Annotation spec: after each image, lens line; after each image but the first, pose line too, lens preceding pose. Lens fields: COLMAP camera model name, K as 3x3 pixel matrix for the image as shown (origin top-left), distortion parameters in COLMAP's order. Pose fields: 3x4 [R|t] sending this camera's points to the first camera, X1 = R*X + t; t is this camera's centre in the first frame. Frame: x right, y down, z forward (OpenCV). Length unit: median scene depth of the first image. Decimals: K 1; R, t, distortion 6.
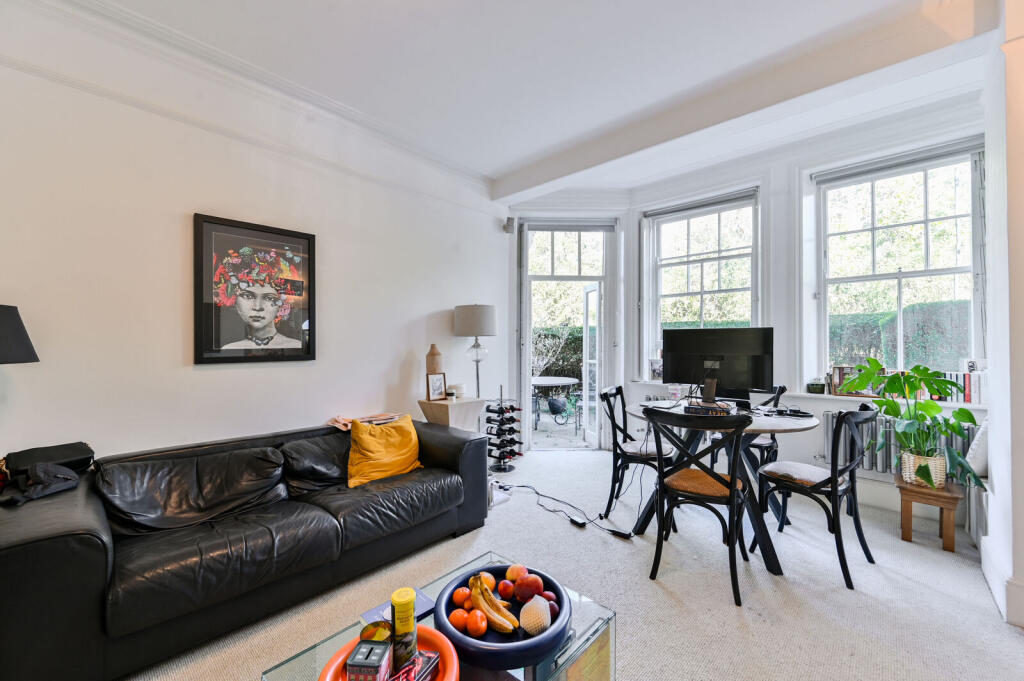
lens RADIAL K [[410.1, 0, 506.9], [0, 410.1, 345.9], [0, 0, 1]] dist [0.000242, 0.000004]
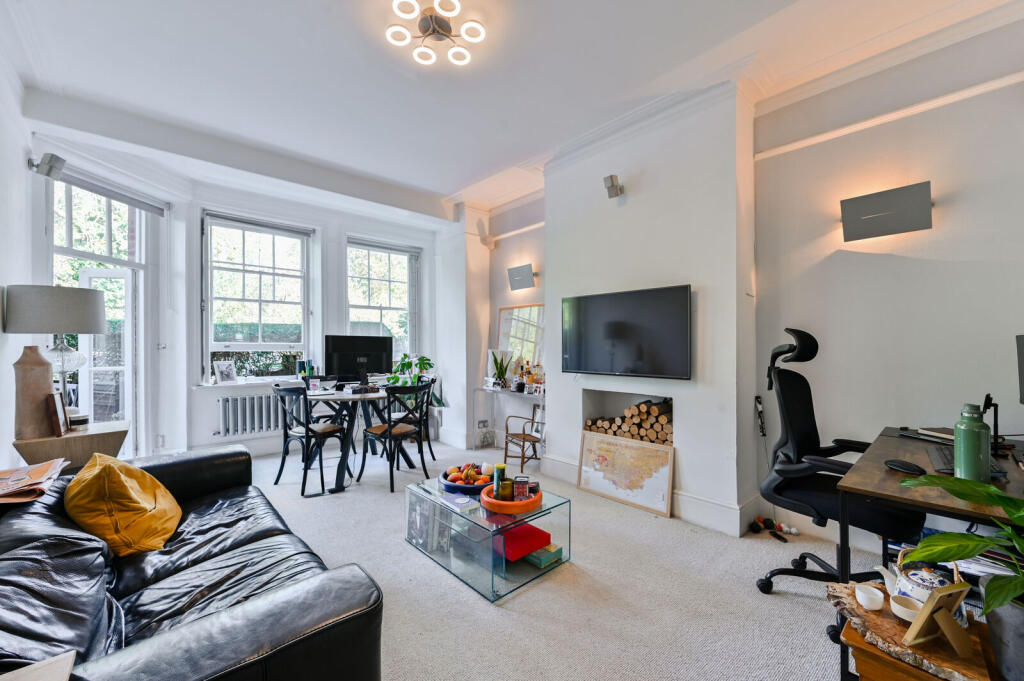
lens RADIAL K [[410.1, 0, 506.9], [0, 410.1, 345.9], [0, 0, 1]] dist [0.000242, 0.000004]
pose [[0.089591, 0.018101, 0.995814, -0.153562], [0.023909, 0.999508, -0.020319, 0.008417], [-0.995692, 0.025630, 0.089115, 0.061270]]
